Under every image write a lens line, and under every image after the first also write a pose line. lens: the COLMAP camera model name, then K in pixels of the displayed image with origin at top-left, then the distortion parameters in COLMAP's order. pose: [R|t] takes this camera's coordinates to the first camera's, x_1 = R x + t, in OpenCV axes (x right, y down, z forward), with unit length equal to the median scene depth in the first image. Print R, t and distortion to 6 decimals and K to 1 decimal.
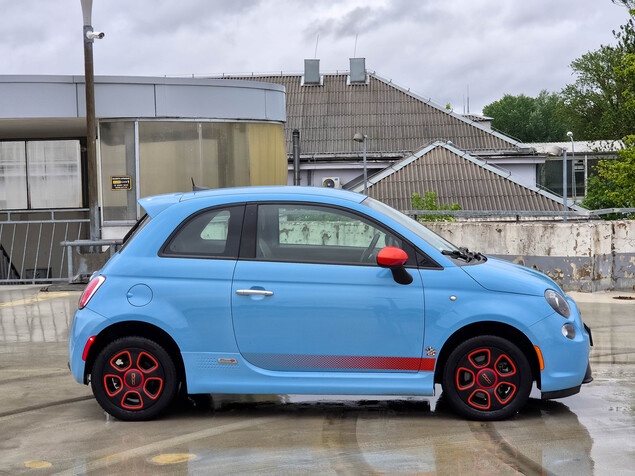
lens RADIAL K [[1245.7, 0, 317.5], [0, 1245.7, 238.0], [0, 0, 1]] dist [-0.023781, 0.150806]
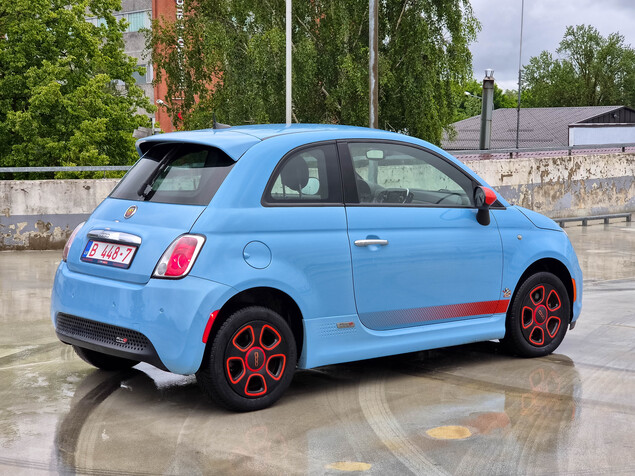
lens RADIAL K [[1245.7, 0, 317.5], [0, 1245.7, 238.0], [0, 0, 1]] dist [-0.023781, 0.150806]
pose [[0.703530, -0.049967, 0.708906, -0.687027], [0.035315, 0.998751, 0.035349, 0.008186], [-0.709787, 0.000166, 0.704416, 0.407006]]
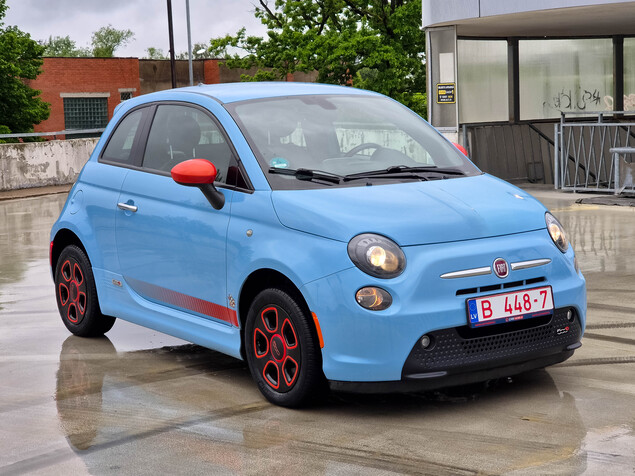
lens RADIAL K [[1245.7, 0, 317.5], [0, 1245.7, 238.0], [0, 0, 1]] dist [-0.023781, 0.150806]
pose [[0.640101, 0.088946, -0.763125, 0.677048], [-0.028773, 0.995354, 0.091879, -0.016983], [0.767752, -0.036855, 0.639687, 0.546236]]
